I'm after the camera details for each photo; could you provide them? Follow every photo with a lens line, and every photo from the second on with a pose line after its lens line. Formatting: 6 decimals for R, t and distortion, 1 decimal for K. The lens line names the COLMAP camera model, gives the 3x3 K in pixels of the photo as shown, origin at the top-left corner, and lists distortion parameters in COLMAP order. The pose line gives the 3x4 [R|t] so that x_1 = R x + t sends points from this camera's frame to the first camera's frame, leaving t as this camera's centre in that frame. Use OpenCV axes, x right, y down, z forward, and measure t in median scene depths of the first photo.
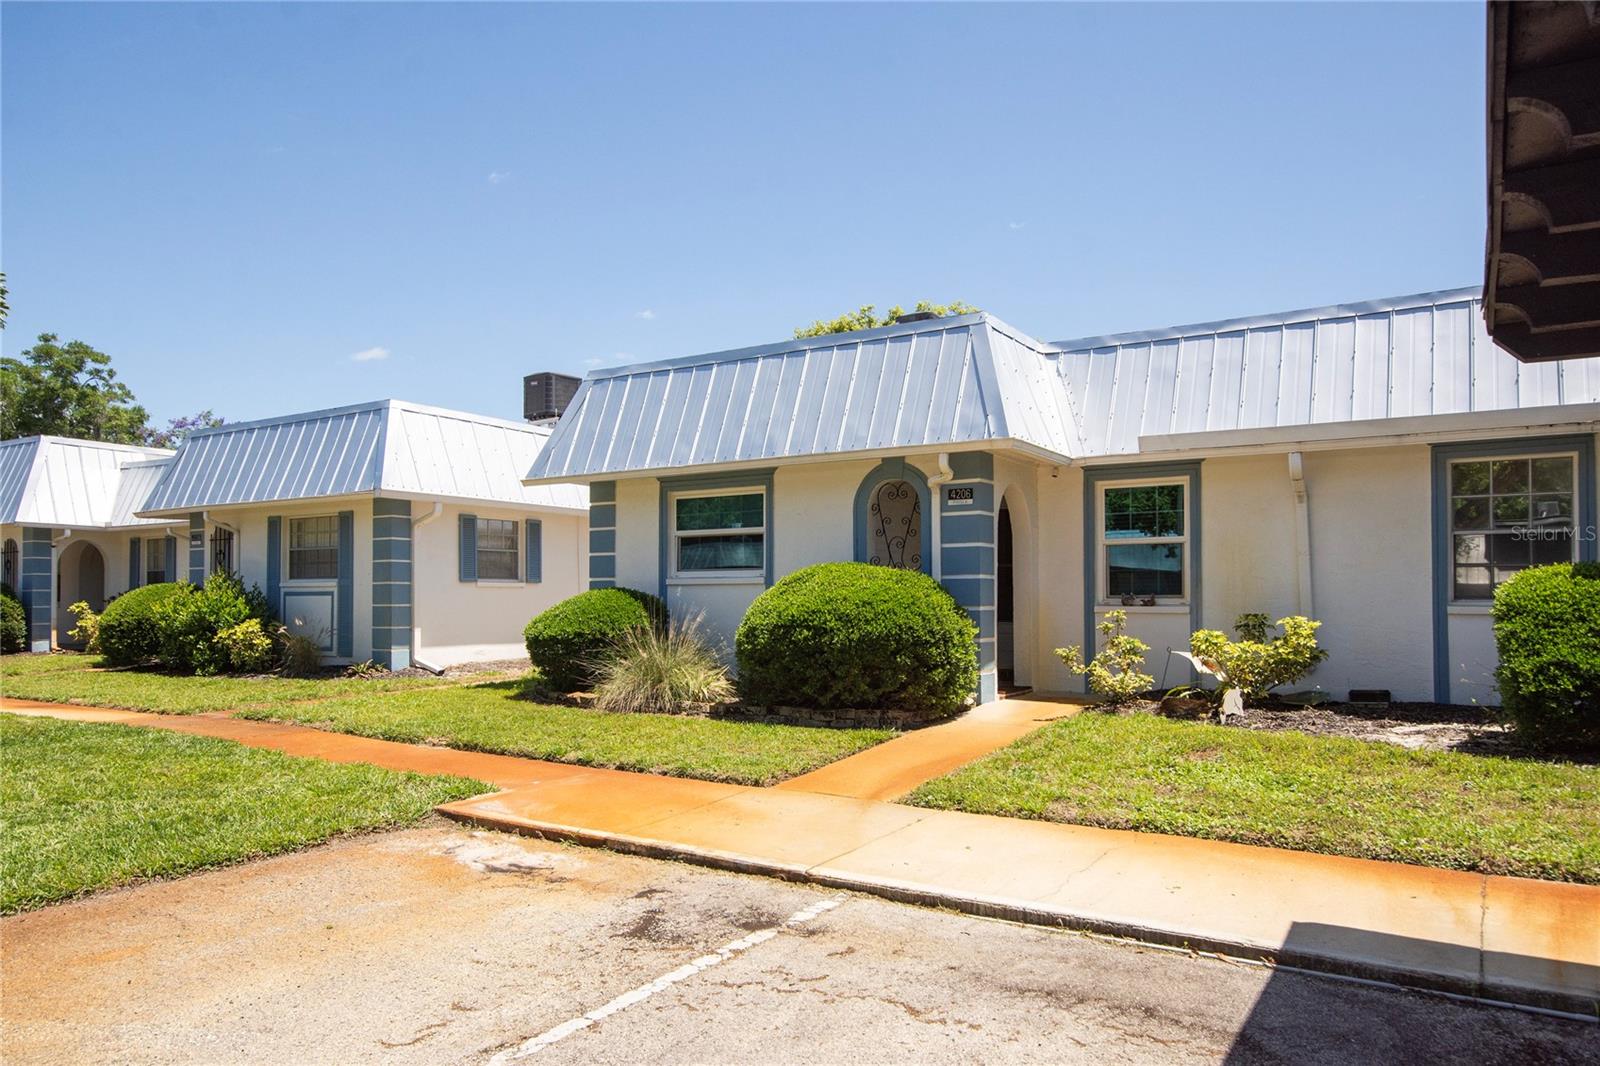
lens RADIAL K [[1078.7, 0, 795.4], [0, 1078.7, 579.7], [0, 0, 1]] dist [0.015888, 0.001354]
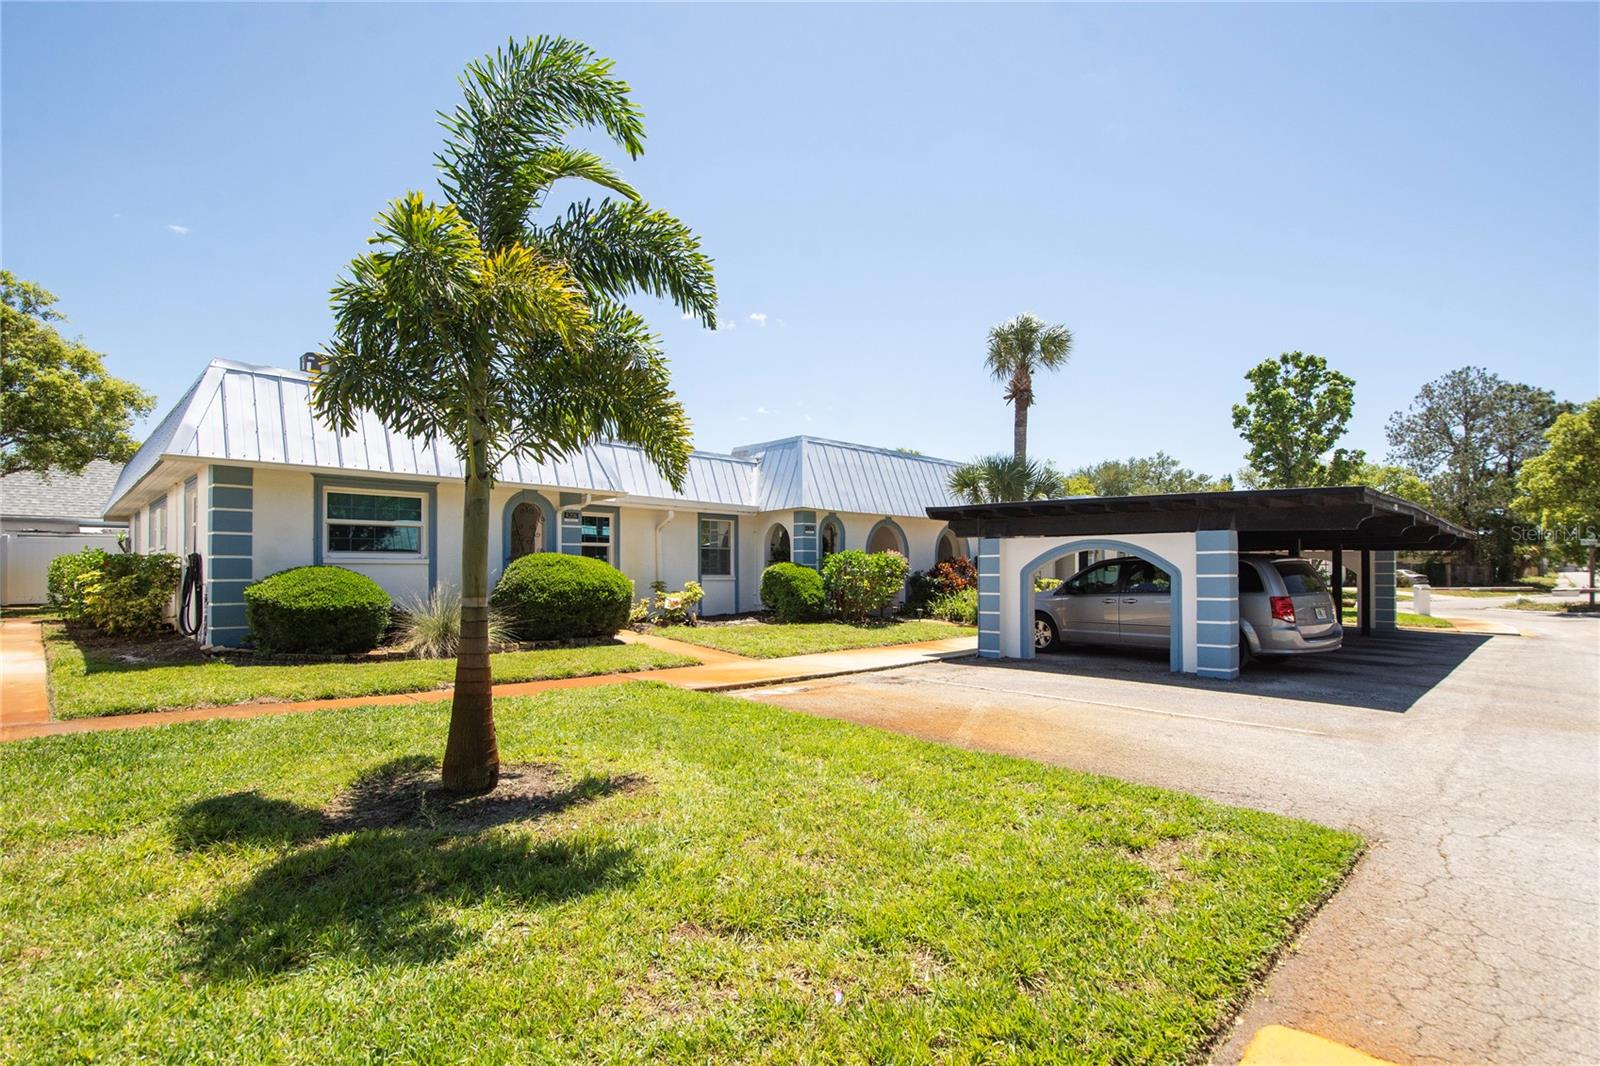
lens RADIAL K [[799.1, 0, 804.5], [0, 799.1, 569.9], [0, 0, 1]] dist [0.003952, -0.000242]
pose [[0.203542, 0.003475, 0.979060, -1.062582], [-0.017682, 0.999844, 0.000128, 0.003245], [-0.978907, -0.017338, 0.203572, 0.351713]]
